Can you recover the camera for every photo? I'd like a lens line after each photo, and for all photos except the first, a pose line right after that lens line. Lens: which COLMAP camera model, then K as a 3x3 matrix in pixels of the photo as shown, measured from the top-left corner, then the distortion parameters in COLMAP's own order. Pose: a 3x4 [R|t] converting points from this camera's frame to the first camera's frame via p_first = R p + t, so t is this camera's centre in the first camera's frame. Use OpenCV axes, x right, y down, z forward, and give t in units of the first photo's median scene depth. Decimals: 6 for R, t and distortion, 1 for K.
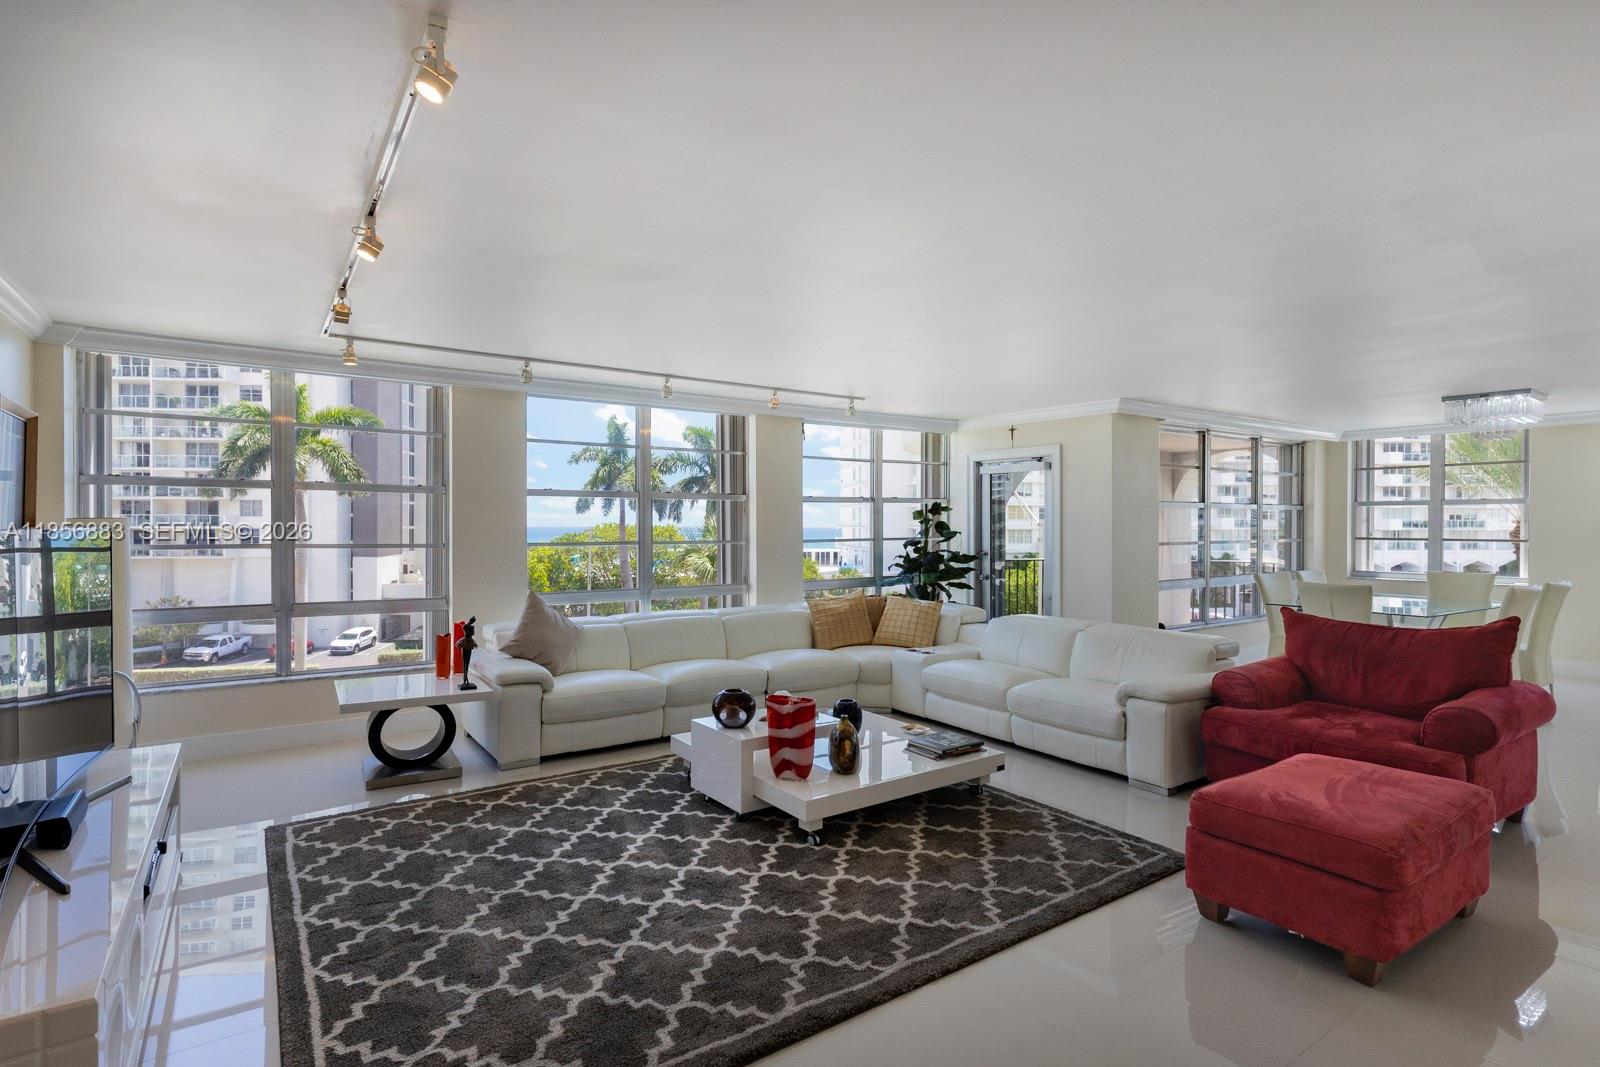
lens RADIAL K [[751.1, 0, 796.5], [0, 751.1, 526.5], [0, 0, 1]] dist [0.012080, -0.000099]
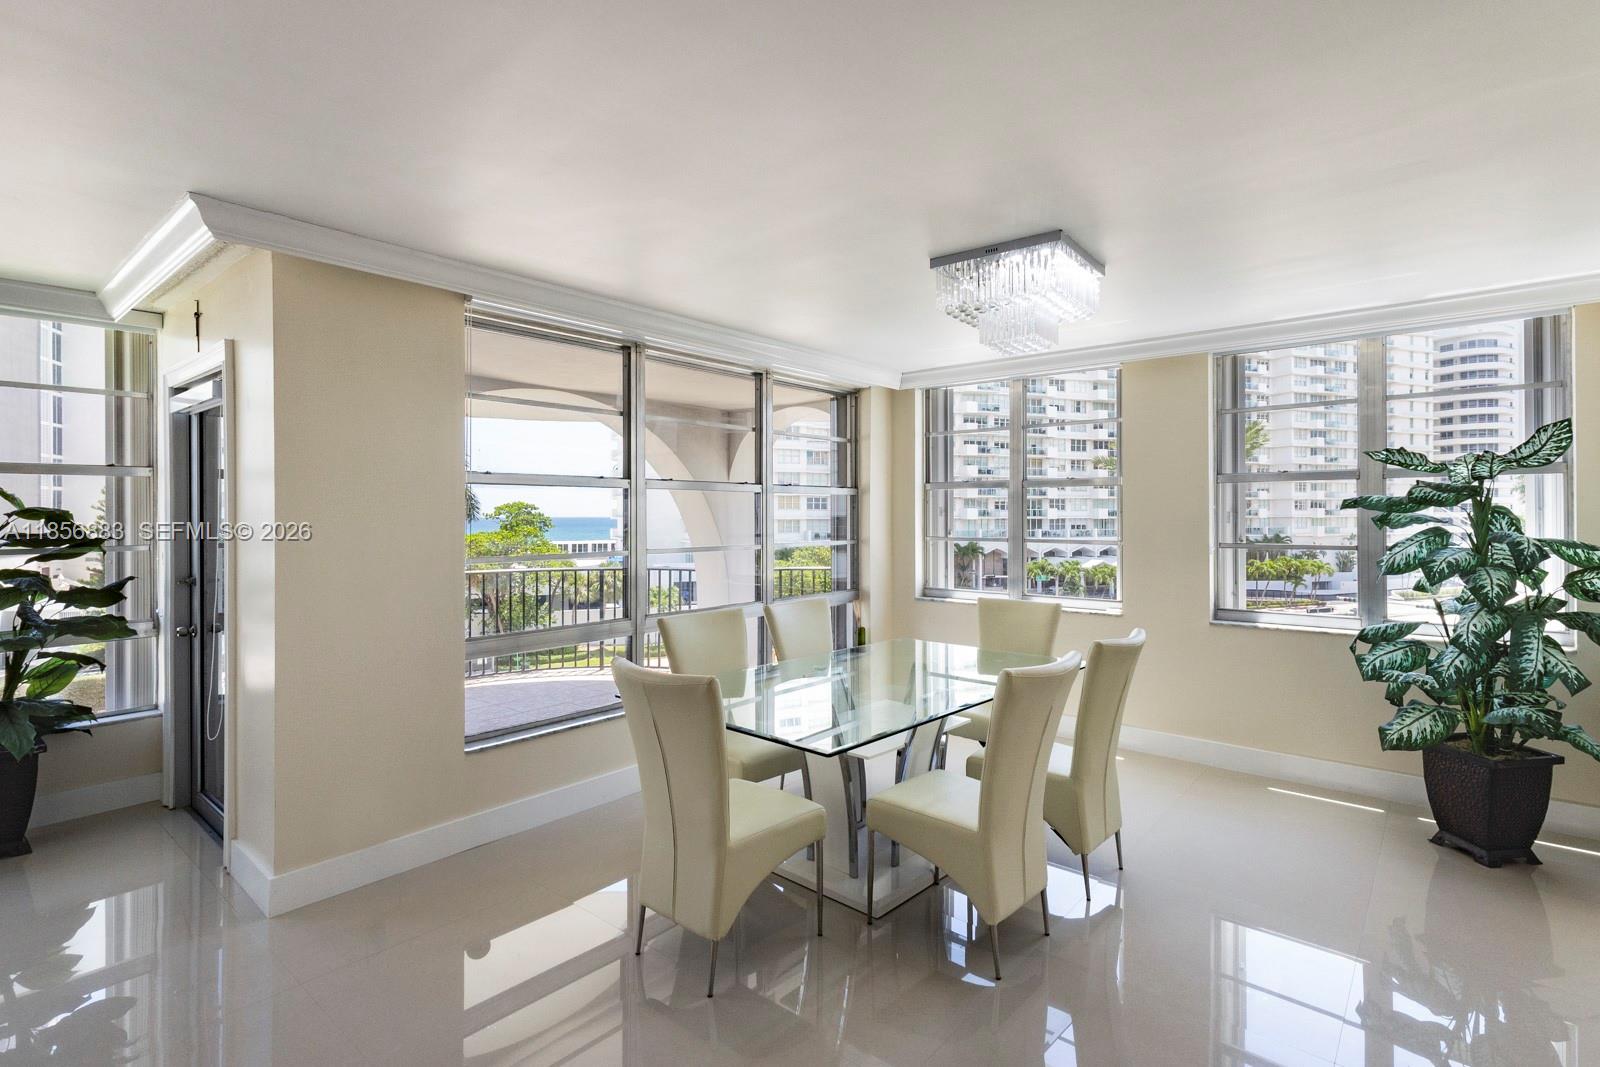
lens RADIAL K [[741.5, 0, 828.7], [0, 741.5, 519.5], [0, 0, 1]] dist [-0.004900, 0.000081]
pose [[0.955923, -0.002847, 0.293603, 0.459118], [0.001006, 0.999979, 0.006422, -0.004957], [-0.293615, -0.005844, 0.955906, 0.400308]]
